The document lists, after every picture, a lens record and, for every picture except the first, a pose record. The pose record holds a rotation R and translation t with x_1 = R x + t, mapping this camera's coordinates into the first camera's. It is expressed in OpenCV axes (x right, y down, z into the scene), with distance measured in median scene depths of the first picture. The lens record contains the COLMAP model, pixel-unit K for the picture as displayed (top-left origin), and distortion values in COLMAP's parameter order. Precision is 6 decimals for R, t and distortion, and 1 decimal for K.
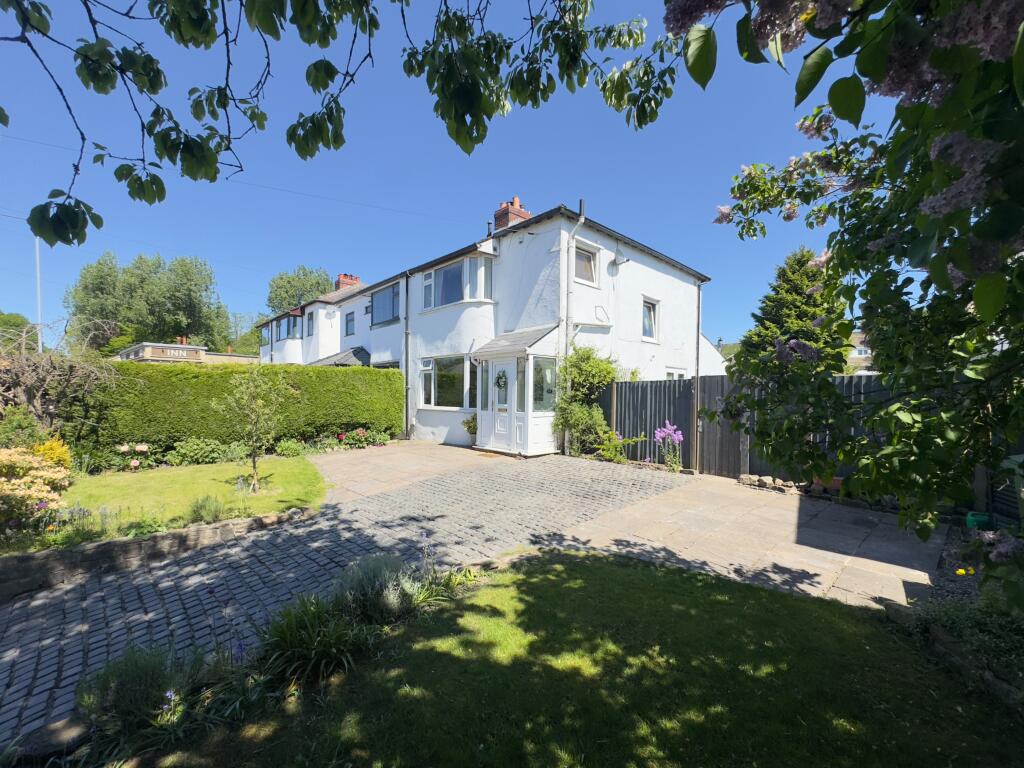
lens RADIAL K [[427.1, 0, 510.8], [0, 427.1, 408.6], [0, 0, 1]] dist [-0.001278, -0.000034]
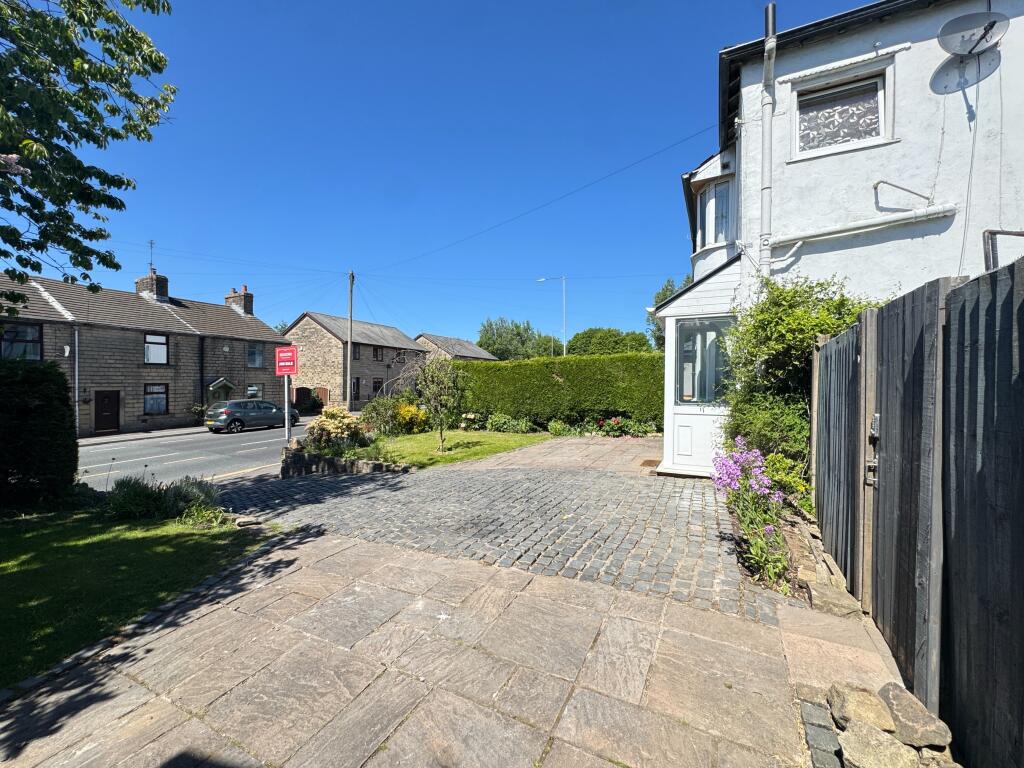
lens RADIAL K [[411.7, 0, 512.0], [0, 411.7, 384.0], [0, 0, 1]] dist [0.000046, 0.000123]
pose [[0.350567, -0.002390, -0.936534, 0.490462], [-0.032148, 0.999377, -0.014584, -0.006838], [0.935986, 0.035220, 0.350272, 0.498883]]
